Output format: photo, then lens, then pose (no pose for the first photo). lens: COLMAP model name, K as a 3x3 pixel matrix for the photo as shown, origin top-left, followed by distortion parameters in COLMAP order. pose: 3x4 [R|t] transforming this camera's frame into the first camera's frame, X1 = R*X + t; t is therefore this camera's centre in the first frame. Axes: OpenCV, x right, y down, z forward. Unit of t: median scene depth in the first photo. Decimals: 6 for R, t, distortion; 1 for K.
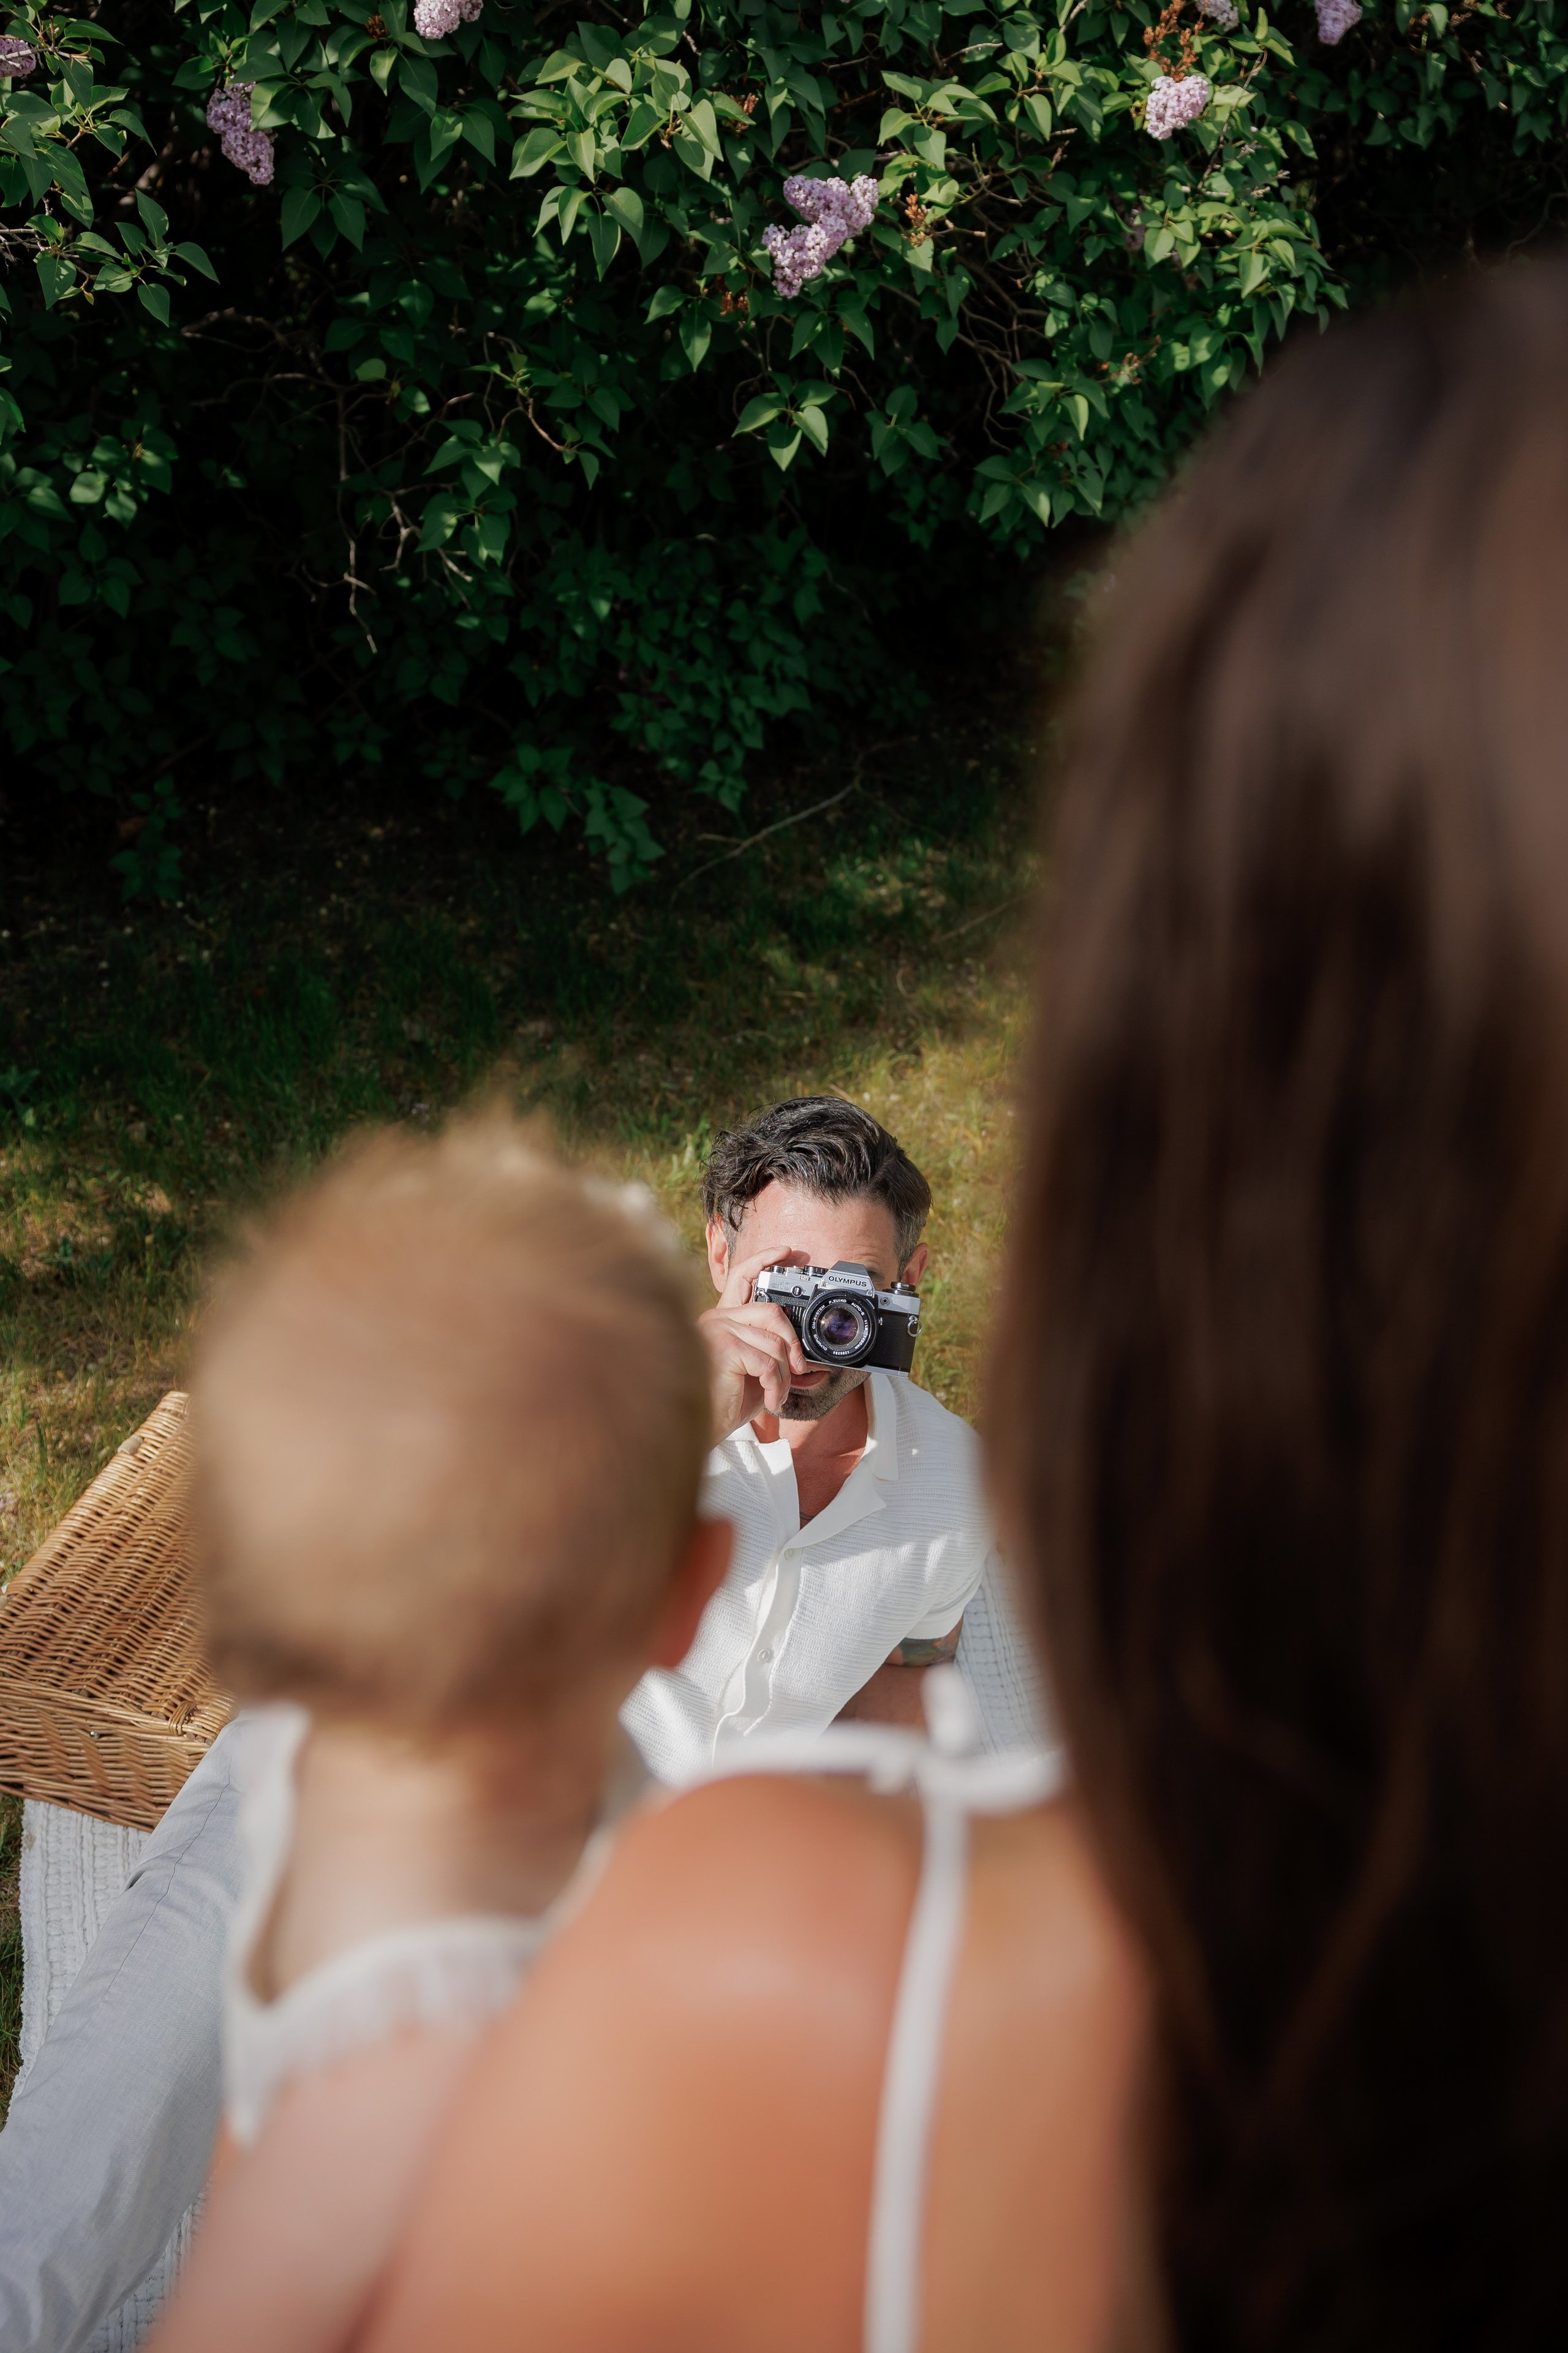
lens RADIAL K [[4605.2, 0, 790.2], [0, 4605.2, 1187.3], [0, 0, 1]] dist [0.034512, -0.116690]
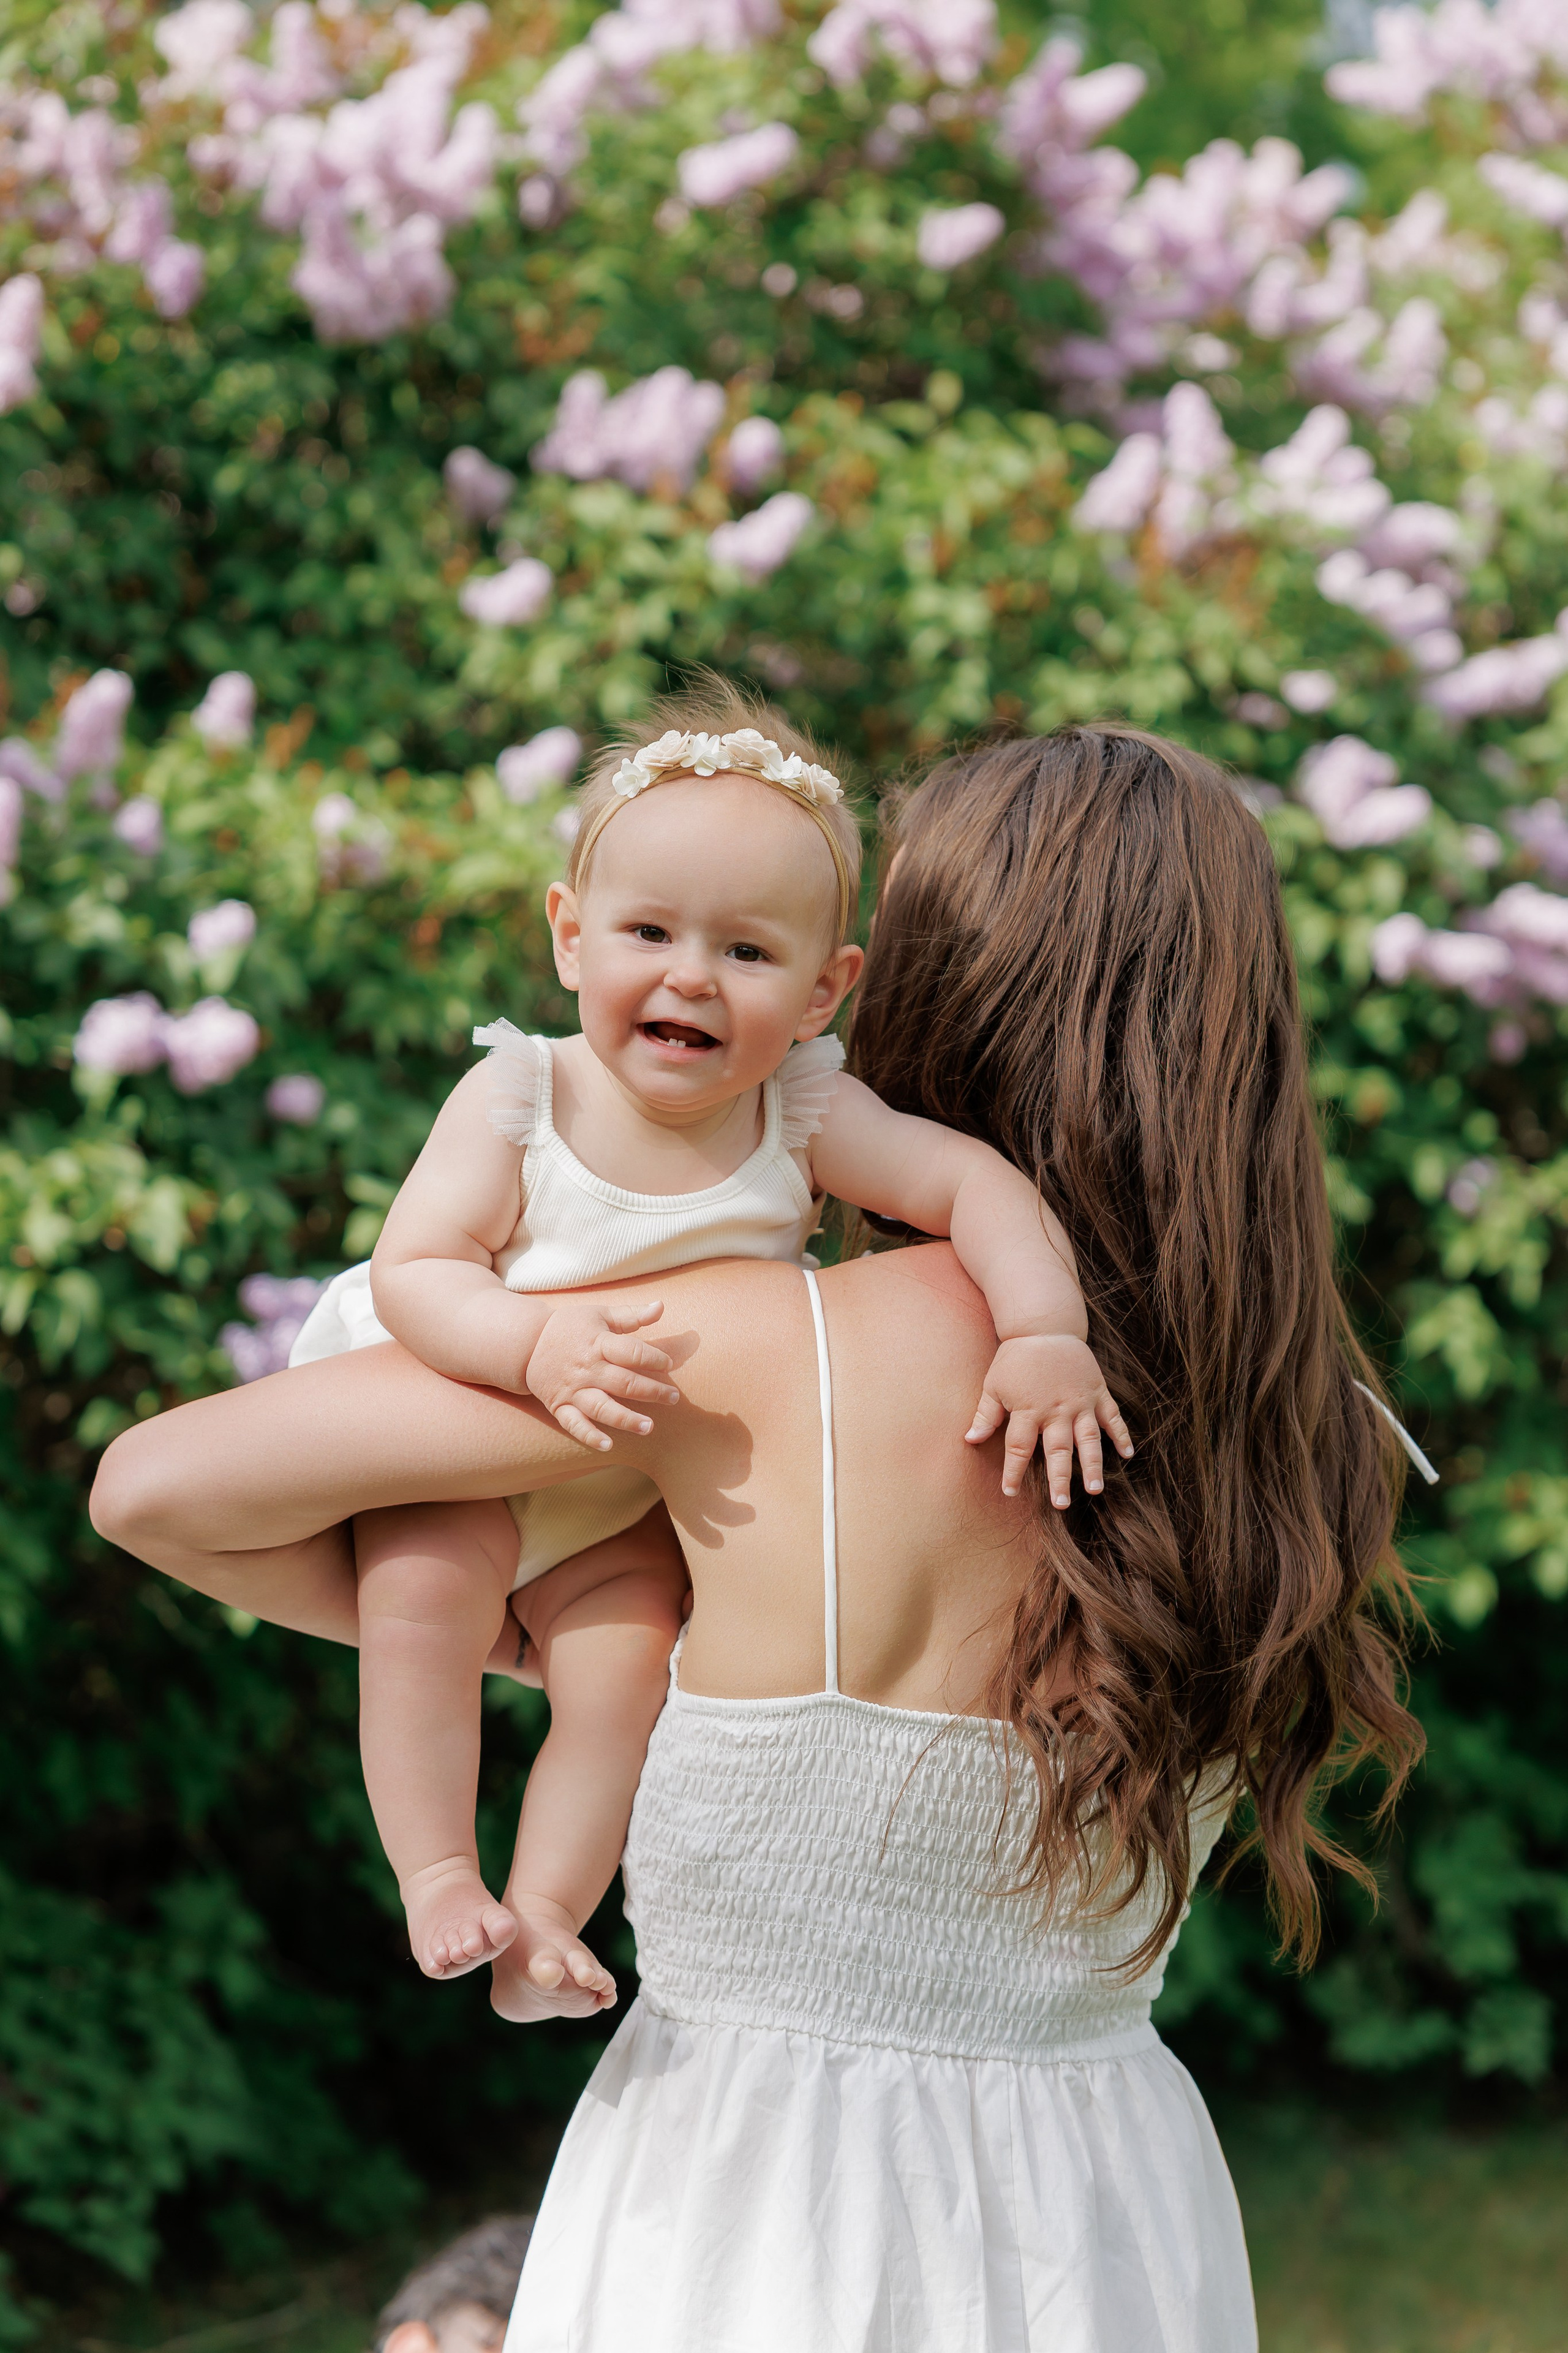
lens RADIAL K [[4605.2, 0, 790.2], [0, 4605.2, 1187.3], [0, 0, 1]] dist [0.034512, -0.116690]
pose [[0.994046, -0.015525, 0.107850, 0.012785], [0.038734, 0.975495, -0.216584, -0.087257], [-0.101845, 0.219471, 0.970289, 0.295076]]
